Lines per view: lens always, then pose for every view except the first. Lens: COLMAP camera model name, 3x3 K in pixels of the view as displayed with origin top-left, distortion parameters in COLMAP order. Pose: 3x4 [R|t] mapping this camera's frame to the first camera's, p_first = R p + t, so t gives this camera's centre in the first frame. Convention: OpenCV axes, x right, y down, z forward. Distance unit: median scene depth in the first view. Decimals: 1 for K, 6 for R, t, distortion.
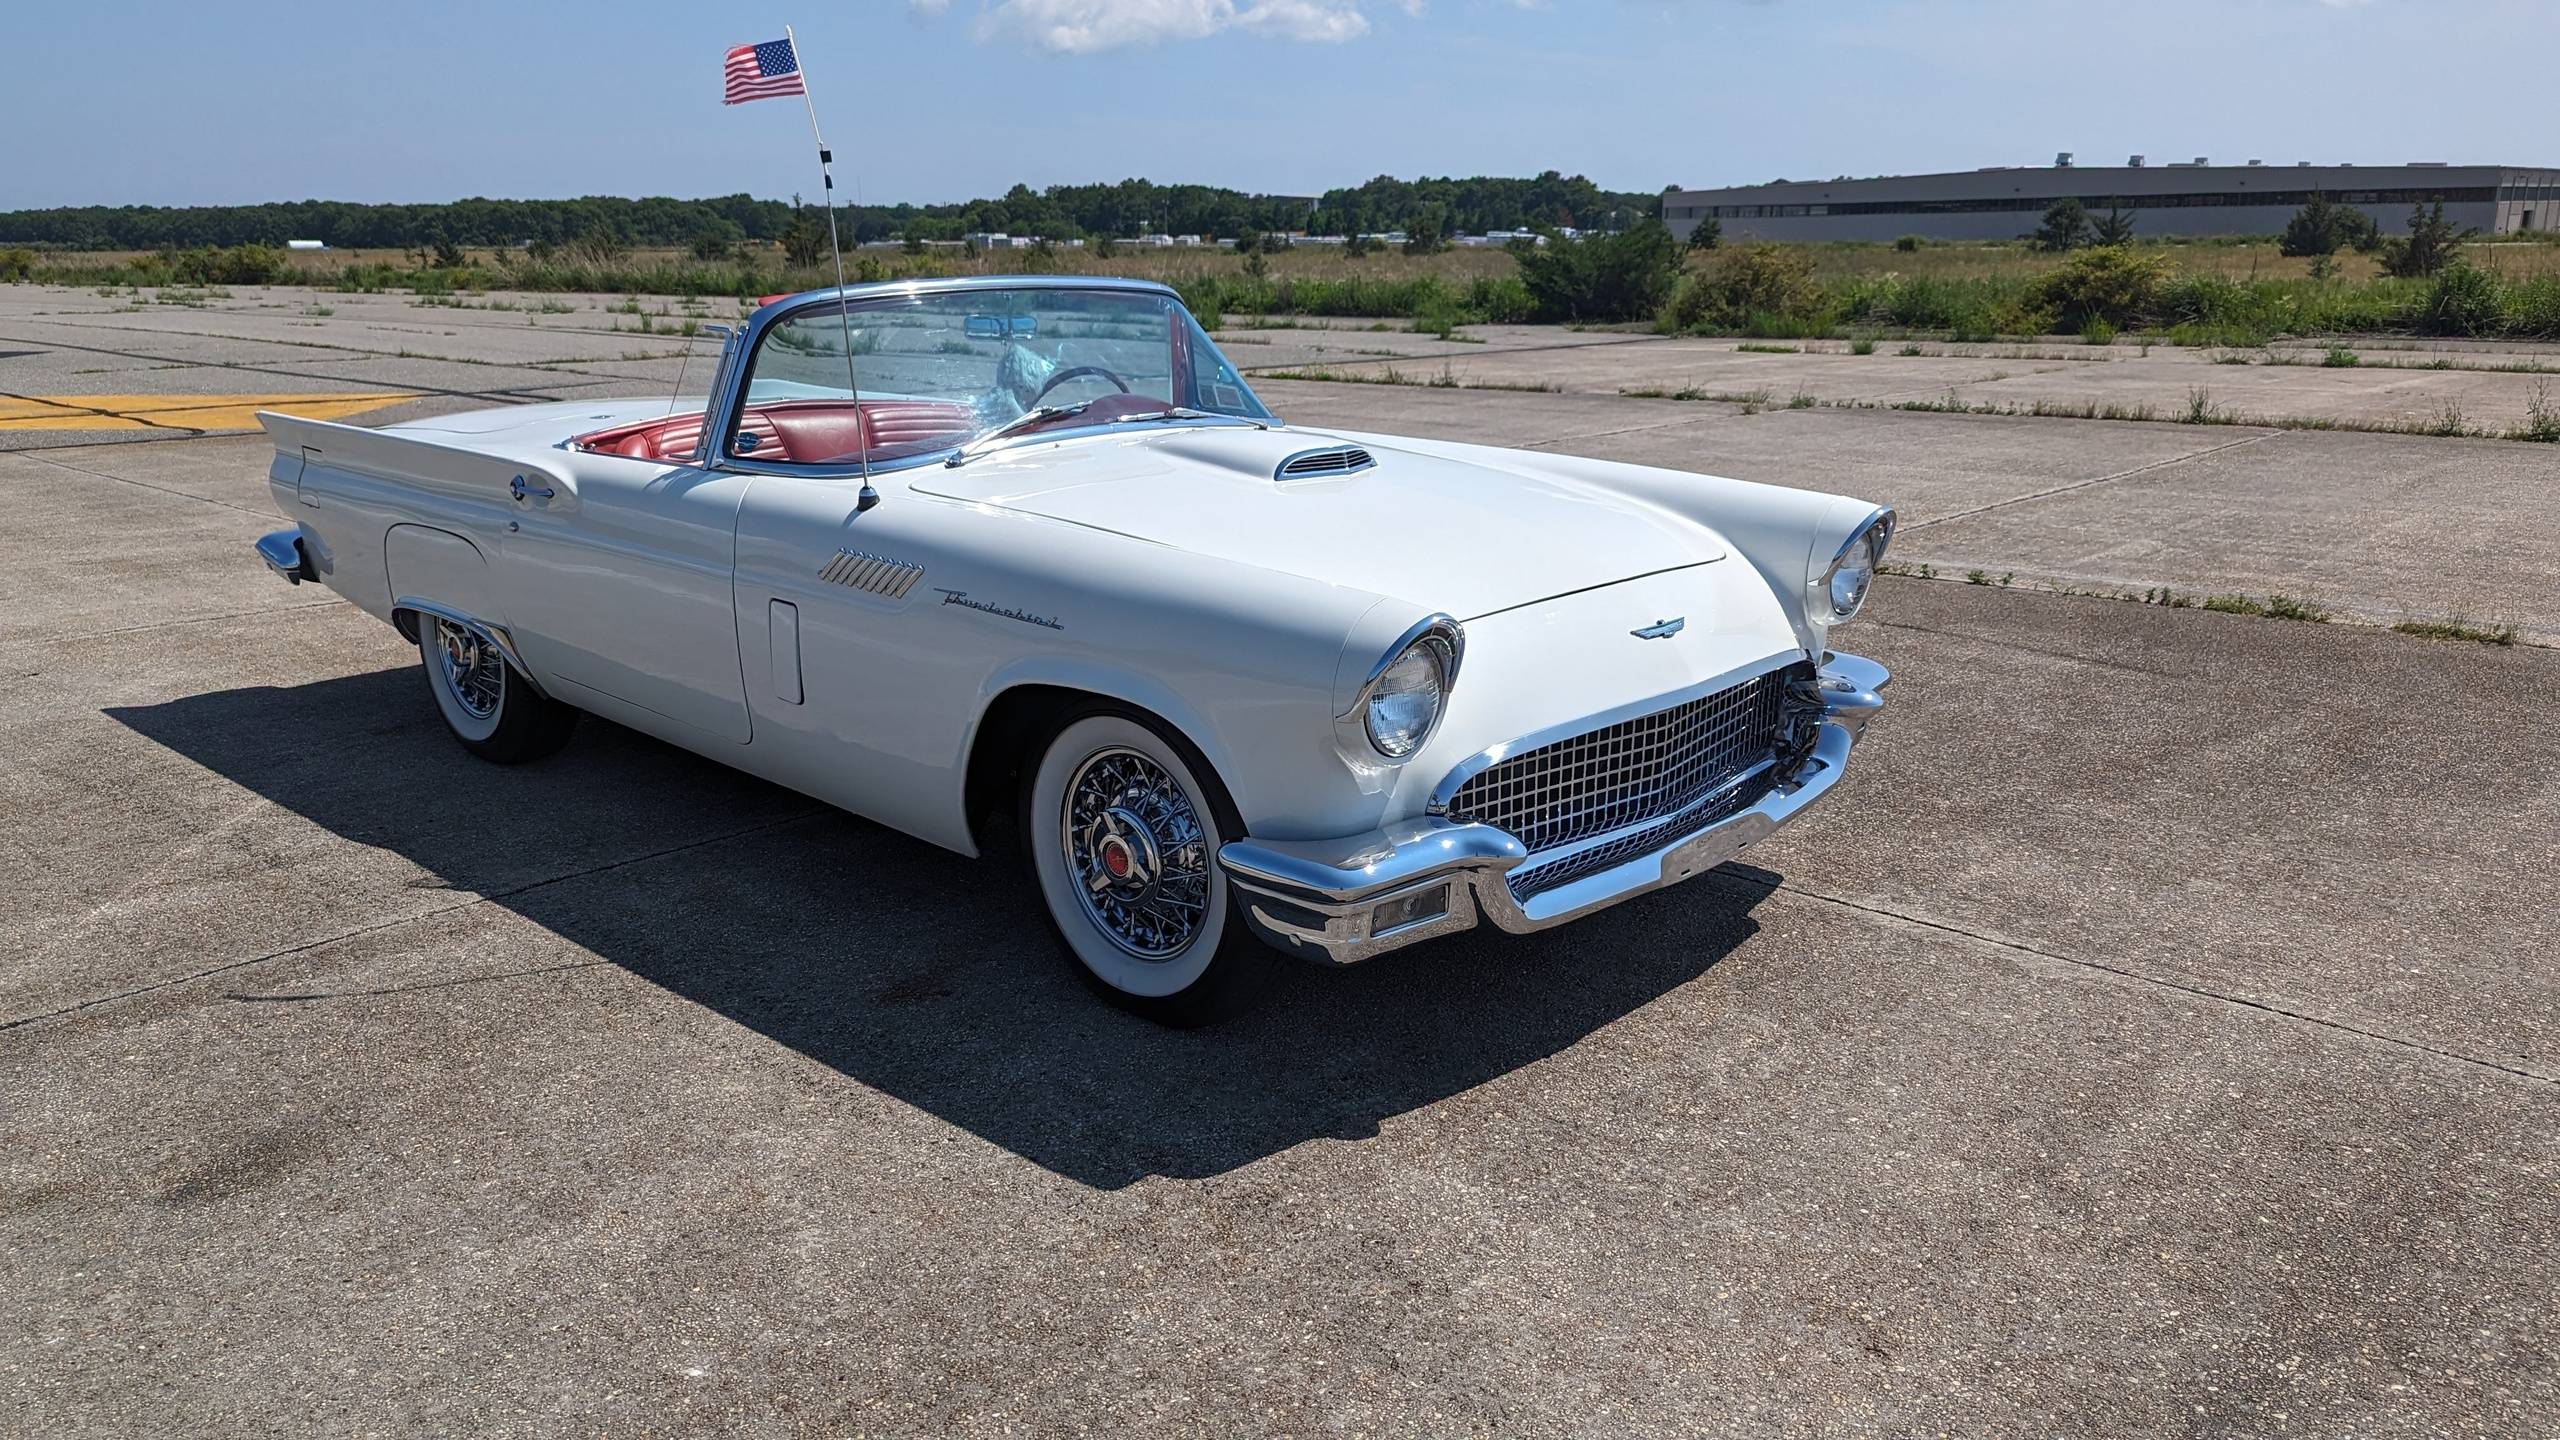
lens RADIAL K [[1822.3, 0, 1274.6], [0, 1822.3, 728.1], [0, 0, 1]] dist [0.063208, -0.057703]
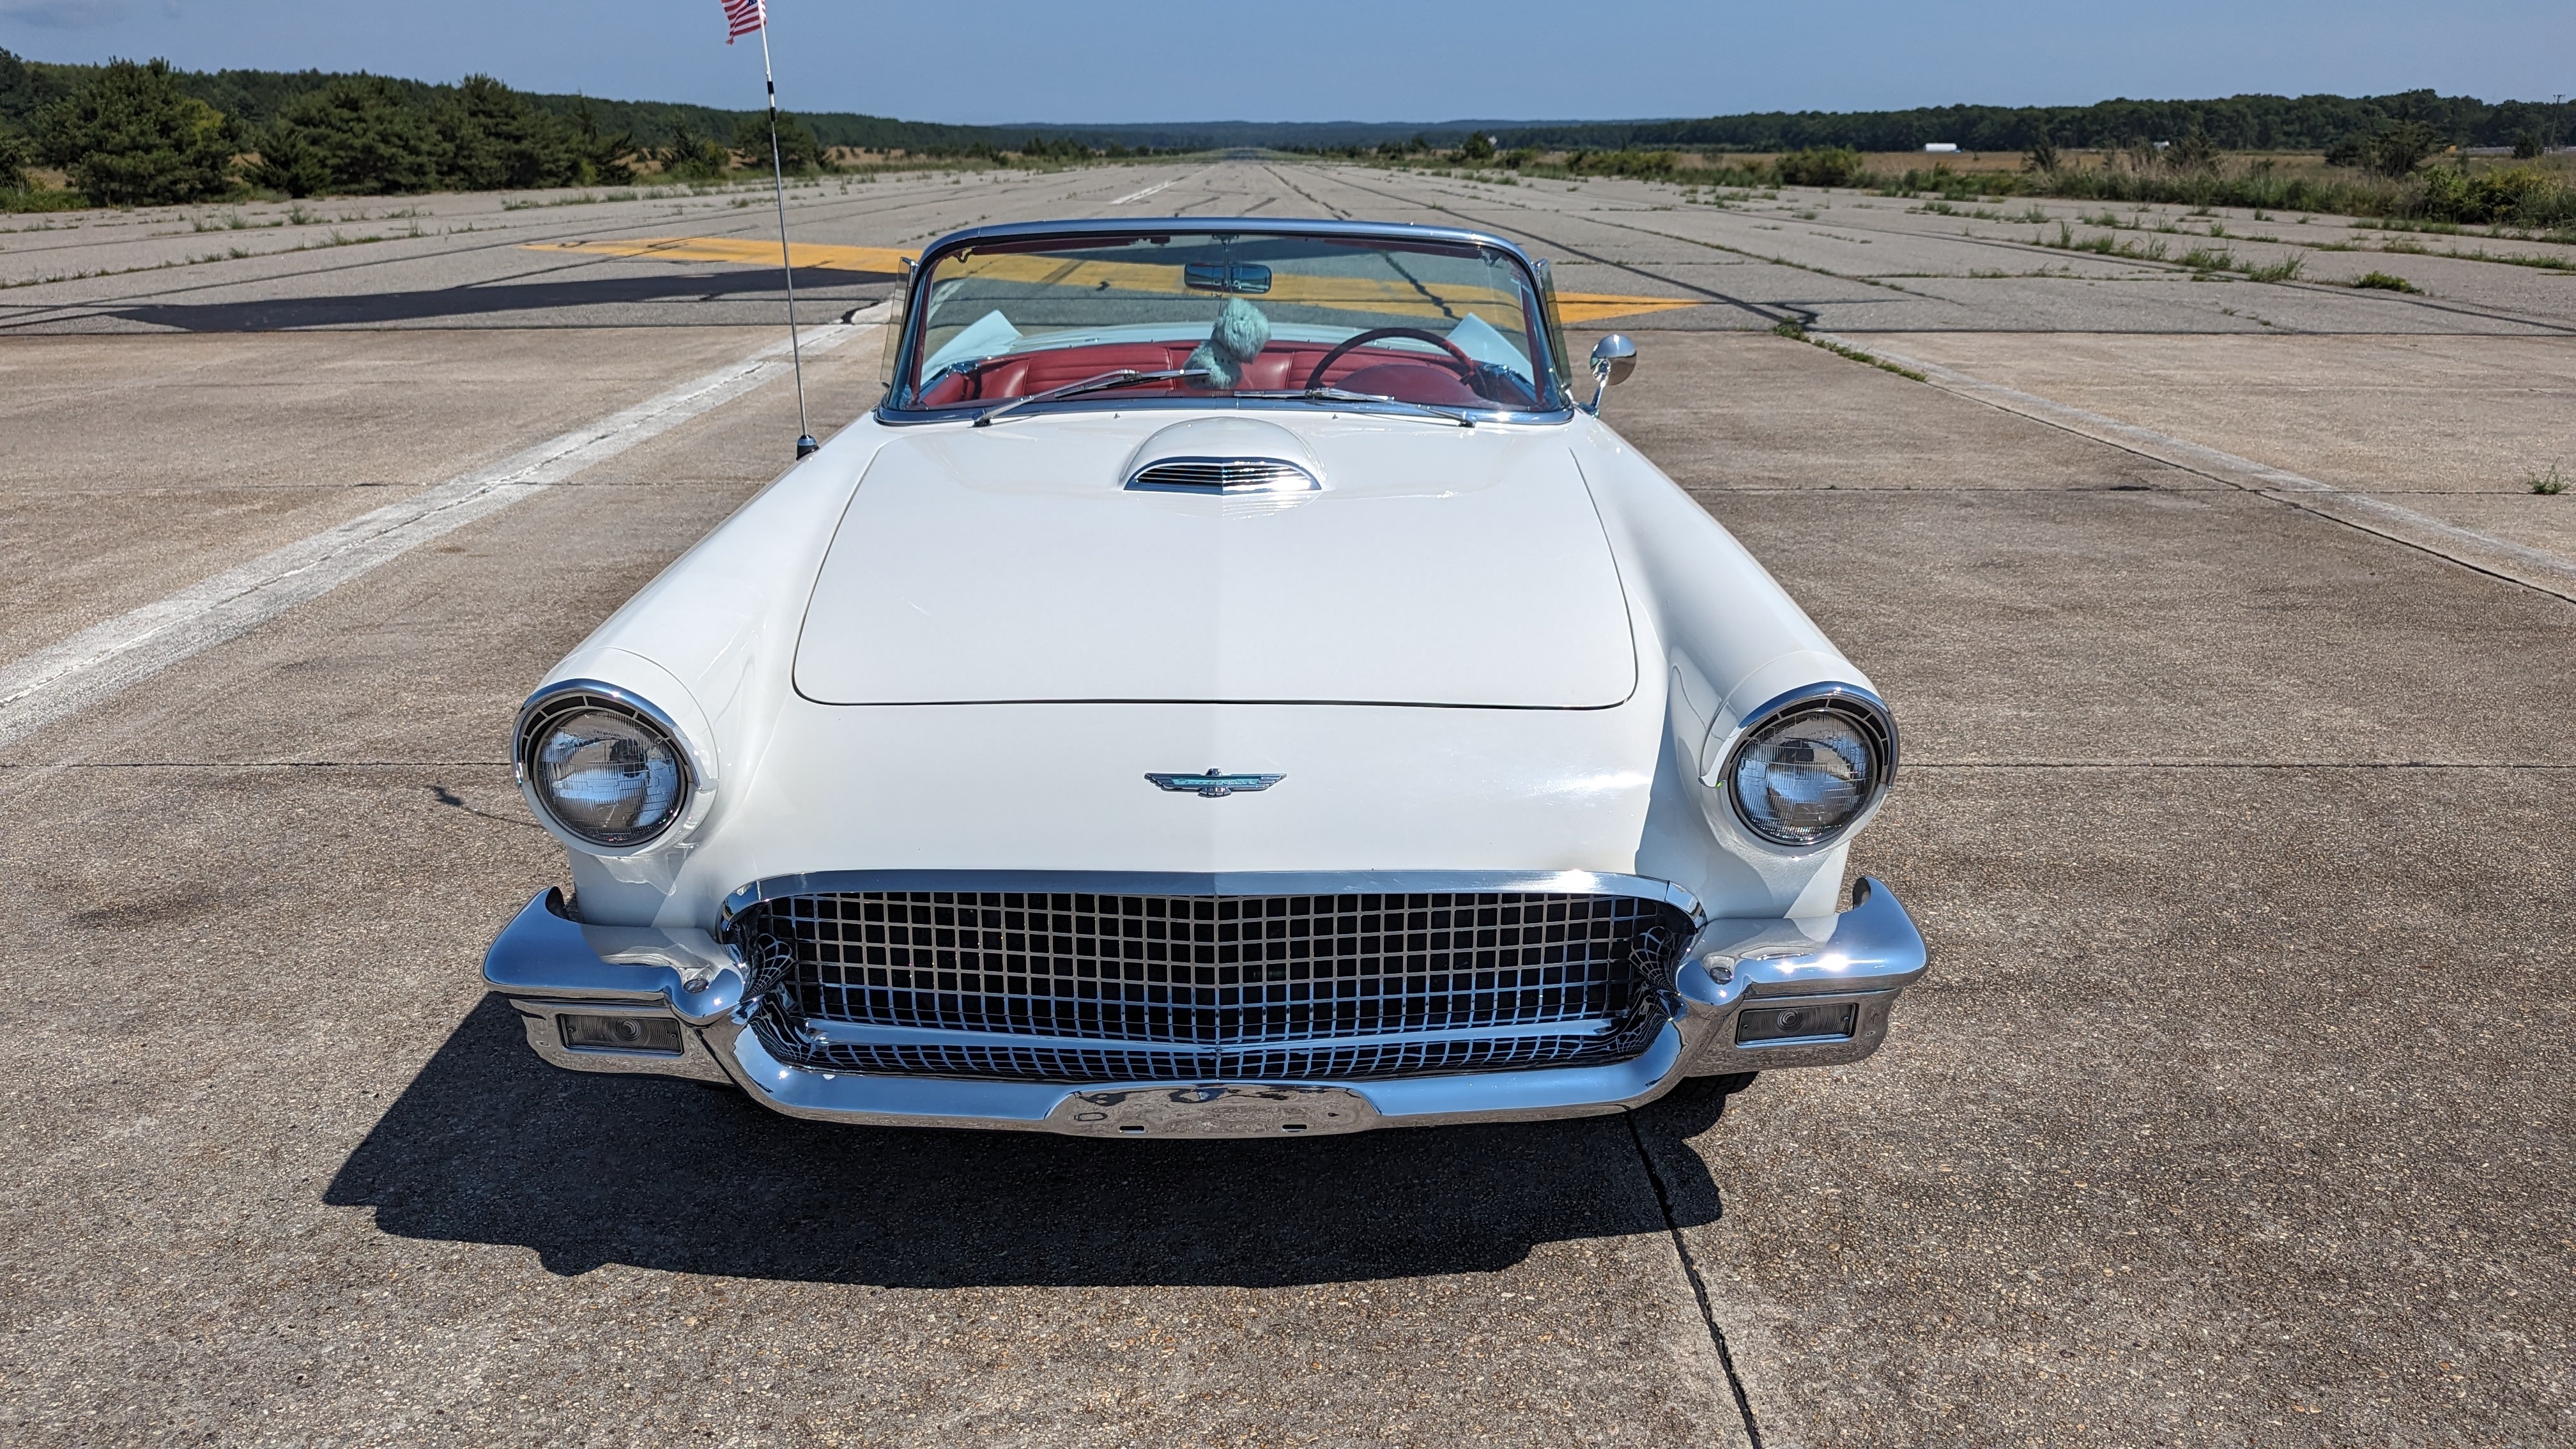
lens RADIAL K [[1833.7, 0, 1284.7], [0, 1833.7, 735.5], [0, 0, 1]] dist [0.063208, -0.057703]
pose [[0.696668, 0.230028, -0.679515, 0.330737], [-0.195642, 0.972216, 0.128532, -0.078452], [0.690201, 0.043398, 0.722315, 0.248770]]
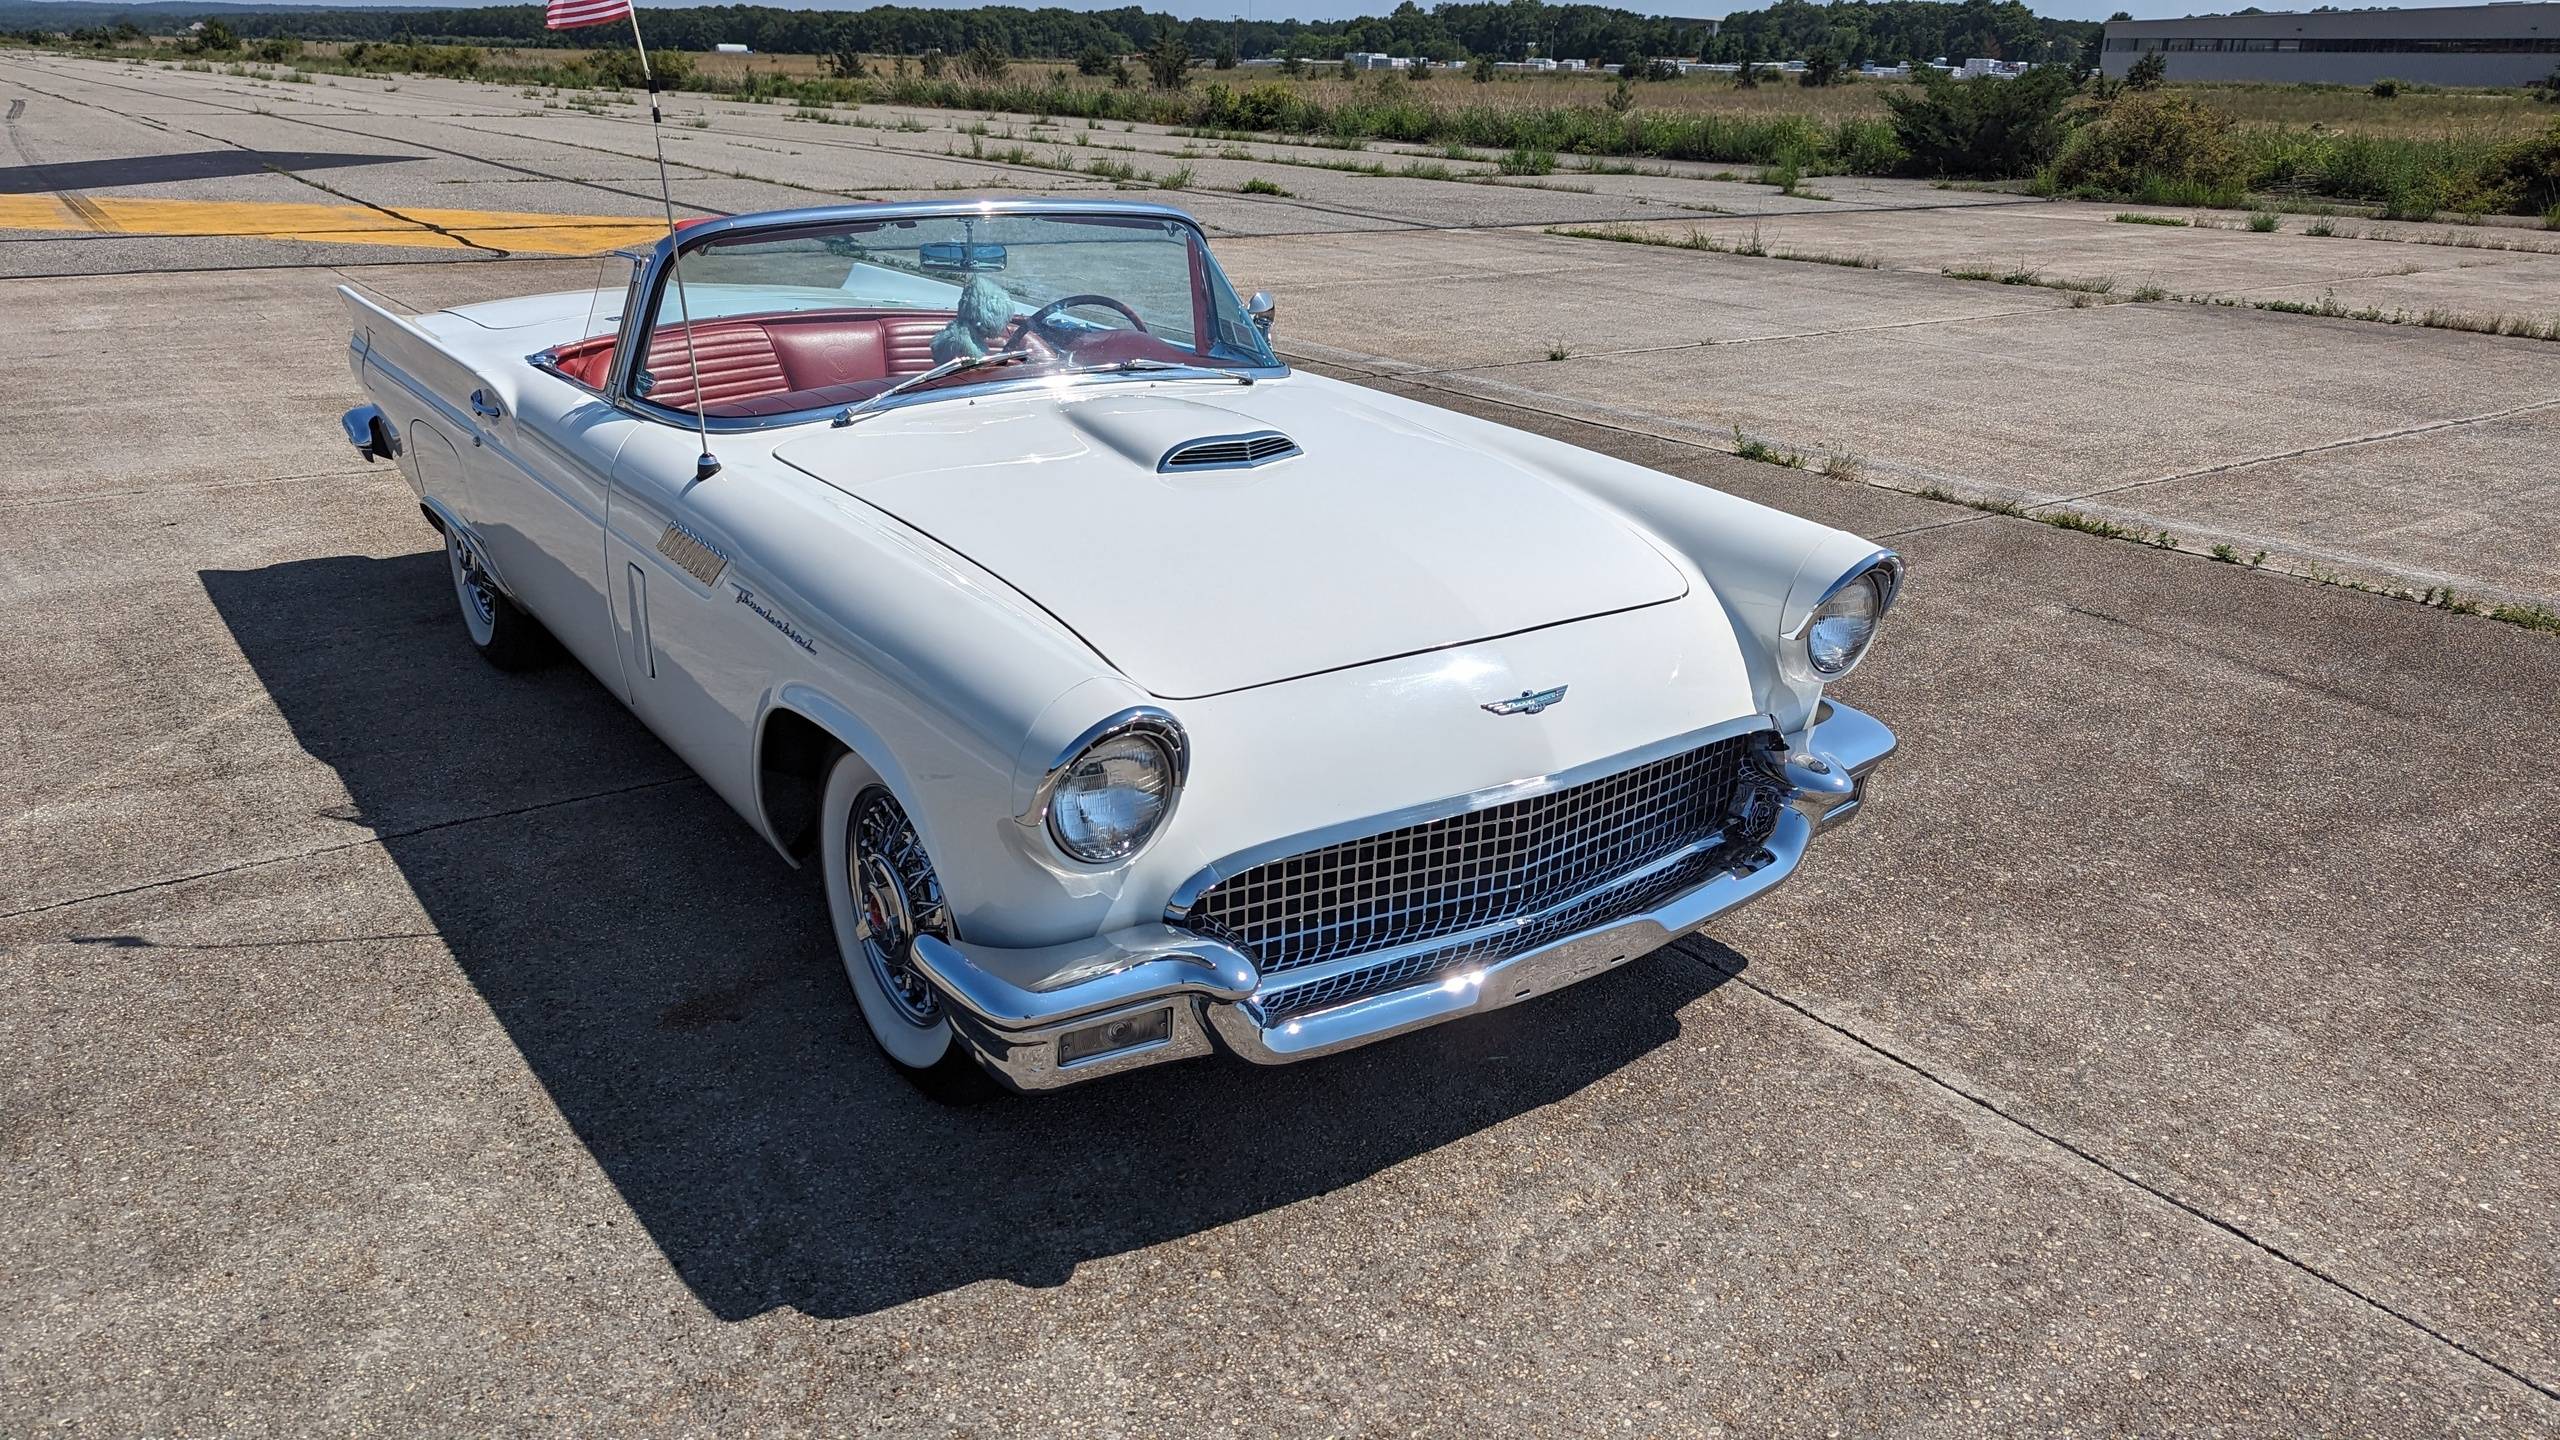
lens RADIAL K [[1822.3, 0, 1281.5], [0, 1822.3, 712.8], [0, 0, 1]] dist [0.063208, -0.057703]
pose [[0.980228, 0.089394, -0.176527, 0.118633], [-0.074805, 0.993339, 0.087649, -0.054220], [0.183186, -0.072711, 0.980386, 0.075760]]
